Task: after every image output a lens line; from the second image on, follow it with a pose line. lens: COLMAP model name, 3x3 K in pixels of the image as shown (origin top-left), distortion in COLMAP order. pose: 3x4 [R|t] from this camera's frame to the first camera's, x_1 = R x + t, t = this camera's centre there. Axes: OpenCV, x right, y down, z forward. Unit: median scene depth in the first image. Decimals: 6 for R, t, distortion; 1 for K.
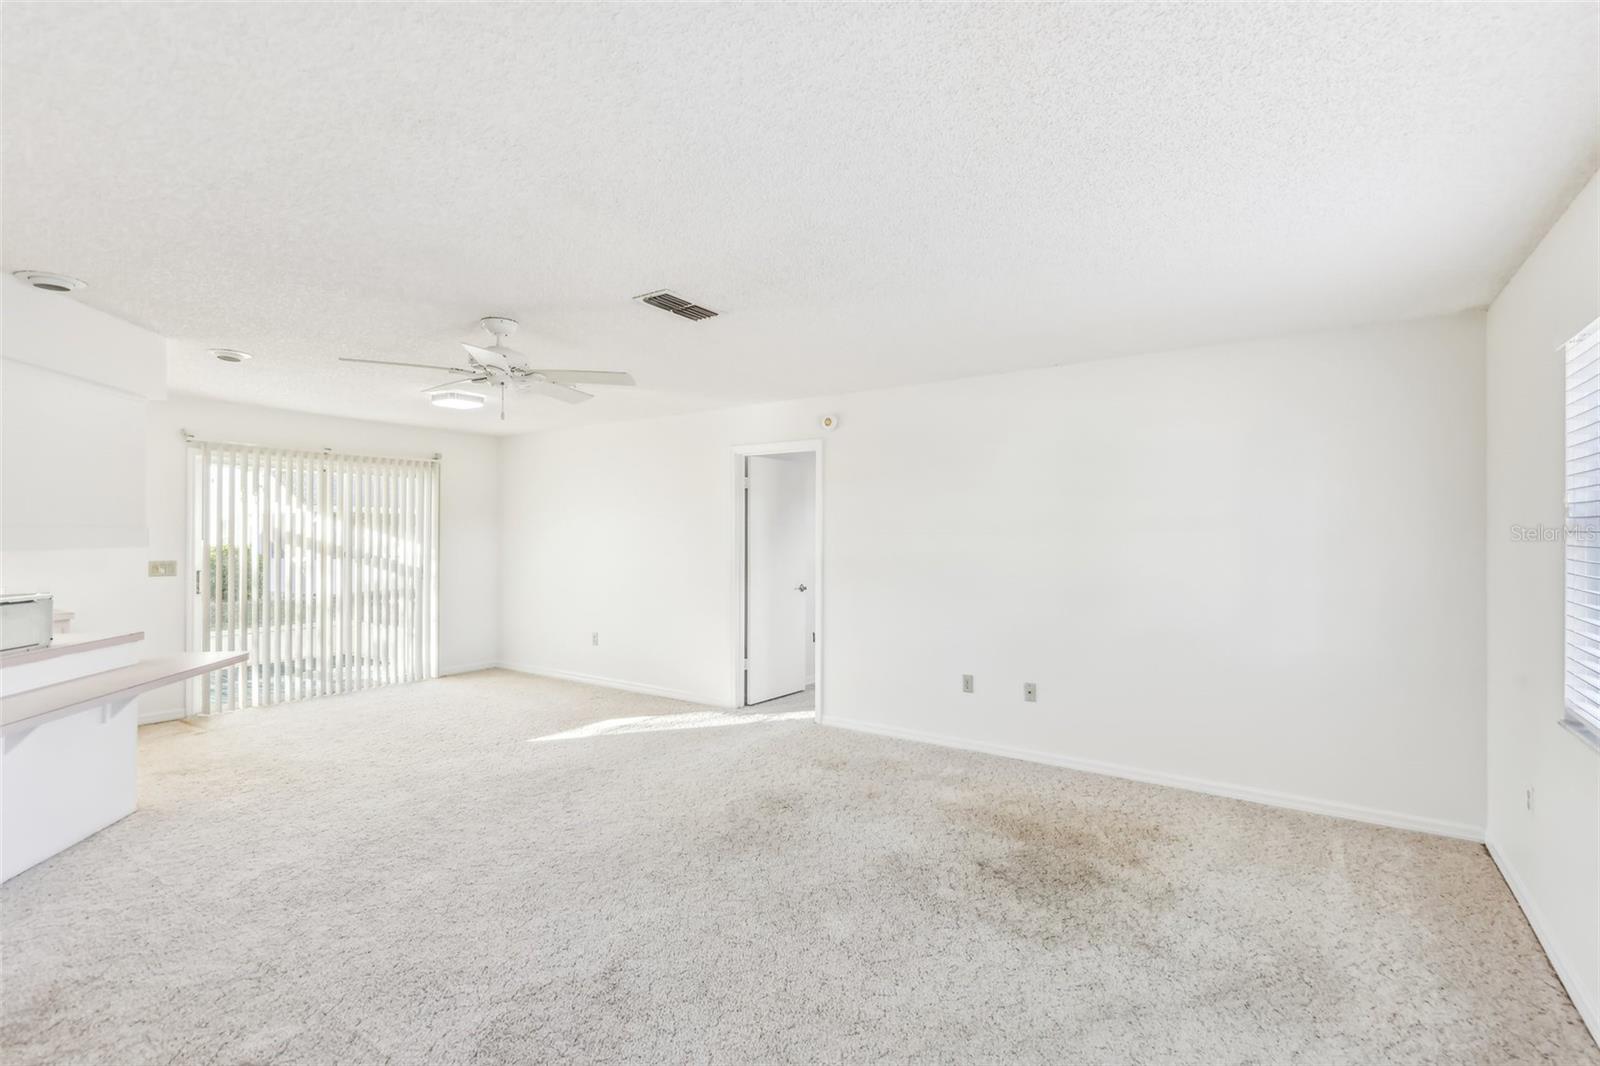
lens RADIAL K [[738.9, 0, 797.5], [0, 738.9, 539.4], [0, 0, 1]] dist [0.010608, -0.003129]
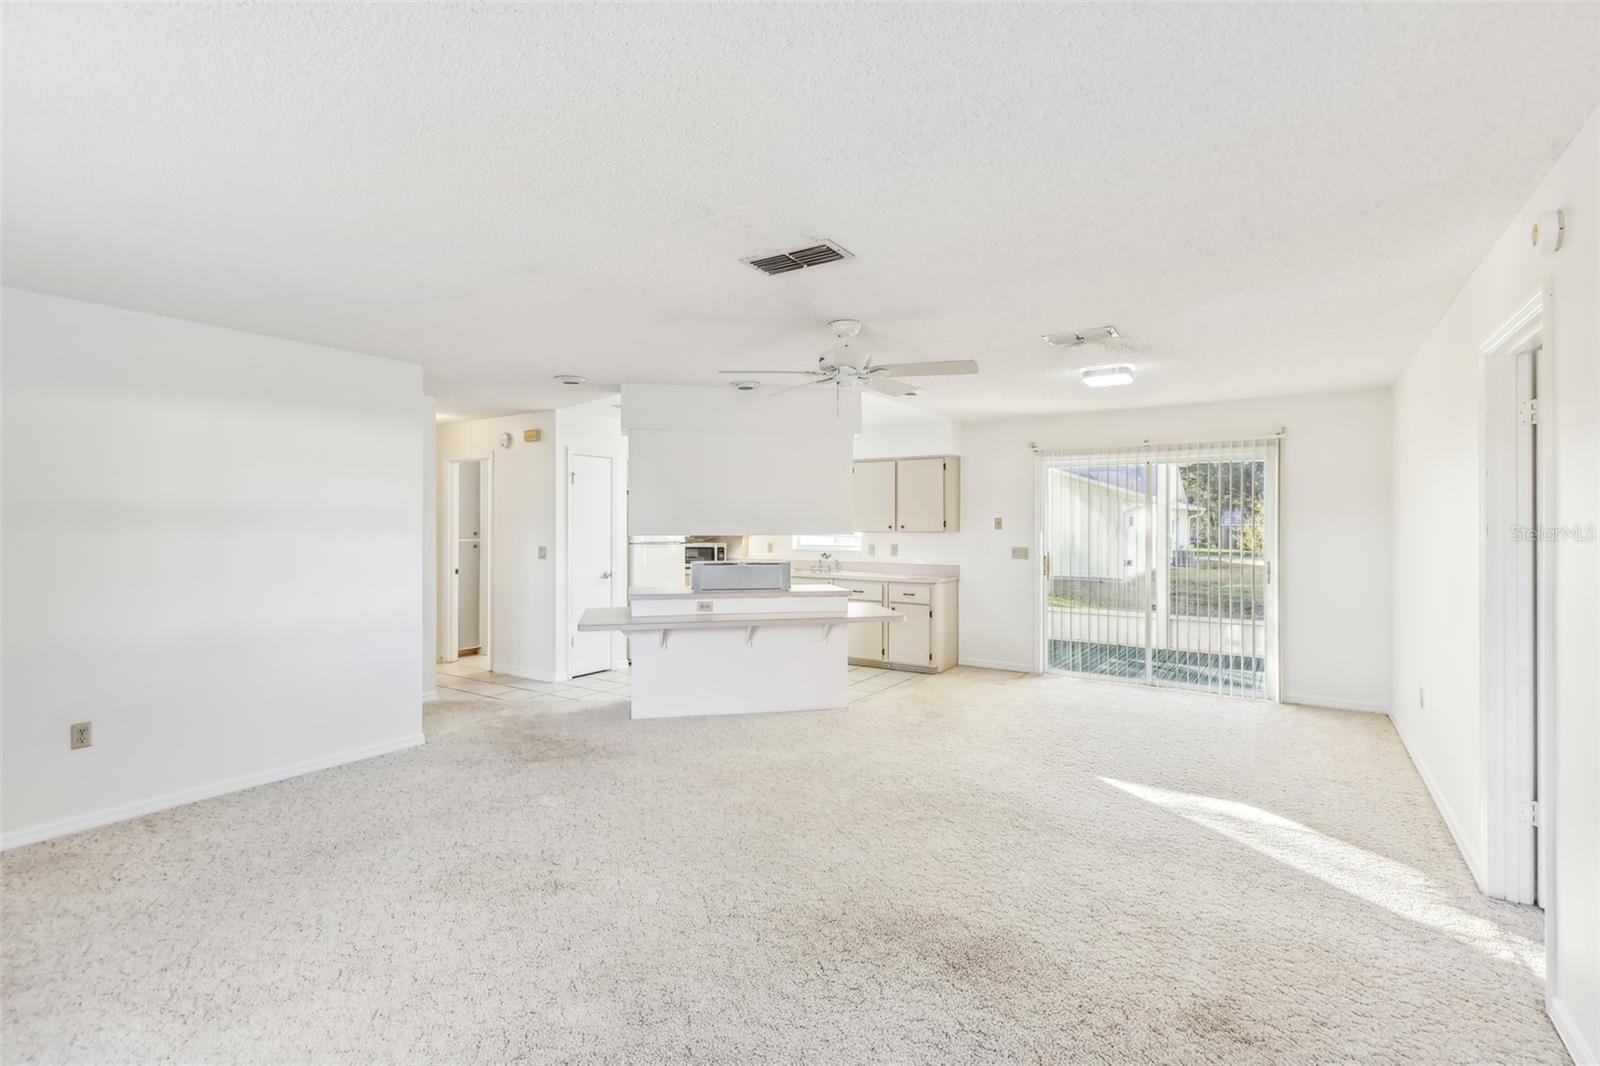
lens RADIAL K [[738.9, 0, 794.0], [0, 738.9, 521.9], [0, 0, 1]] dist [0.010608, -0.003129]
pose [[0.007533, -0.007229, -0.999945, 0.513188], [-0.008893, 0.999934, -0.007296, -0.002348], [0.999932, 0.008947, 0.007468, 0.729598]]
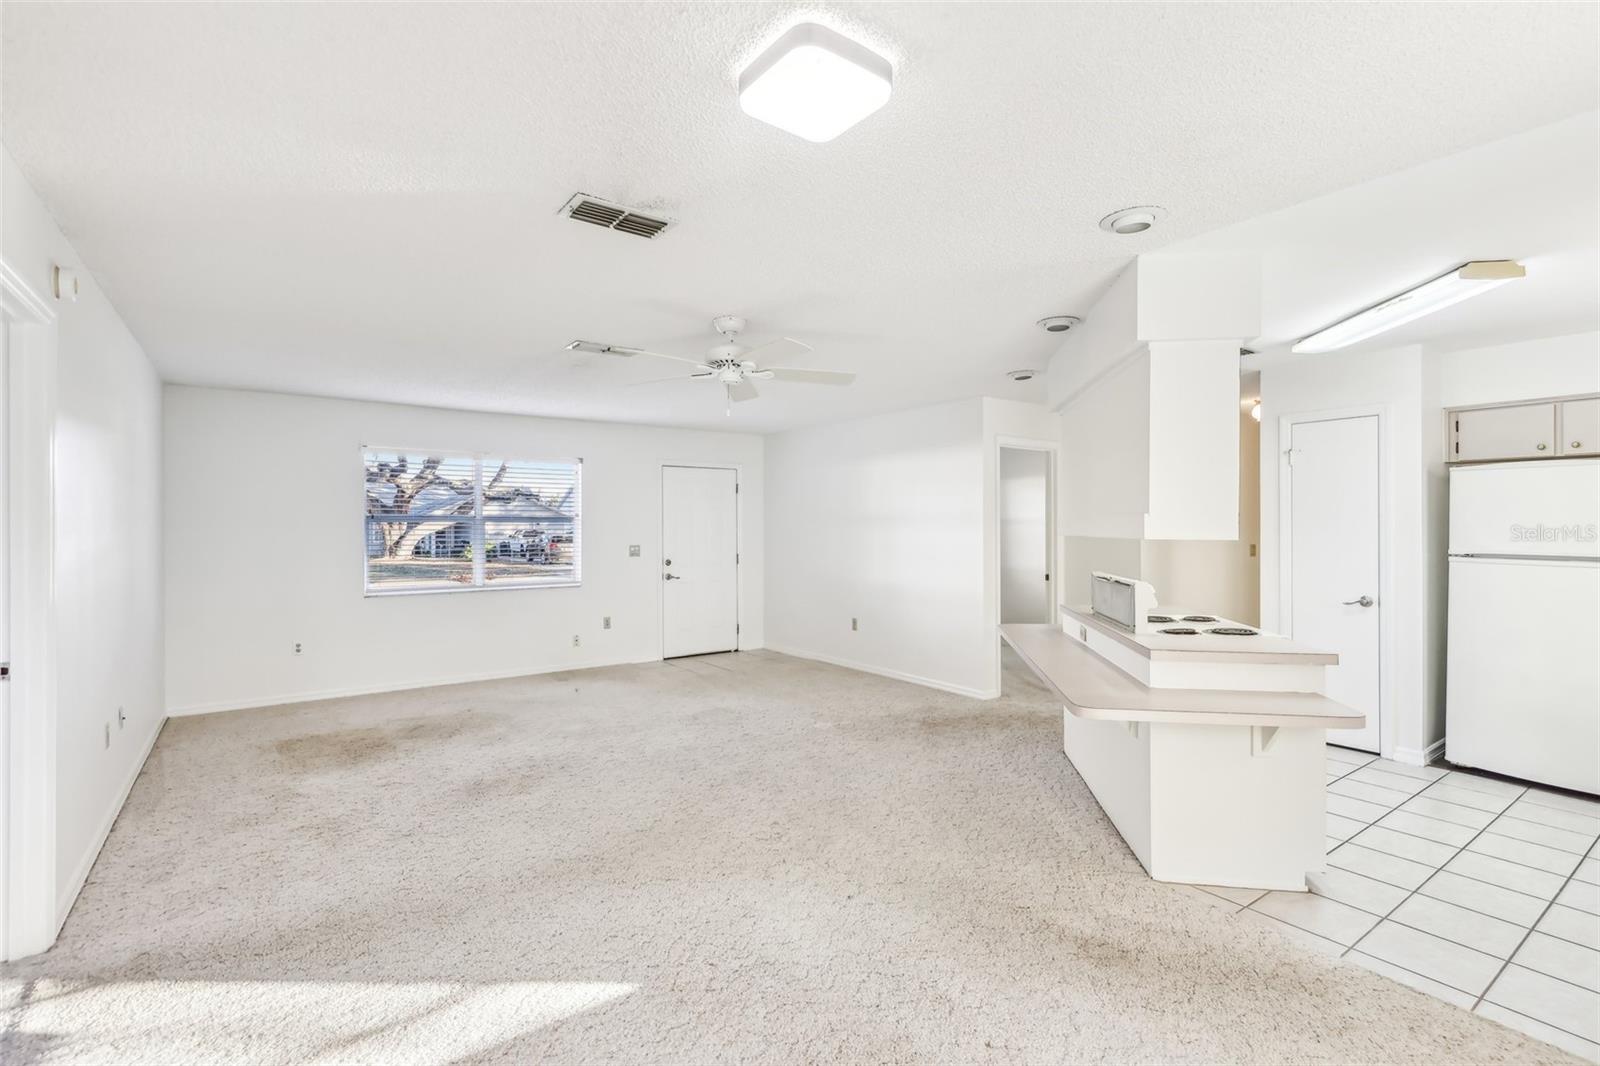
lens RADIAL K [[738.9, 0, 786.1], [0, 738.9, 529.9], [0, 0, 1]] dist [0.010608, -0.003129]
pose [[-0.932432, -0.003039, 0.361333, -0.674757], [0.000772, 0.999946, 0.010403, -0.004539], [-0.361344, 0.009979, -0.932379, 1.539646]]
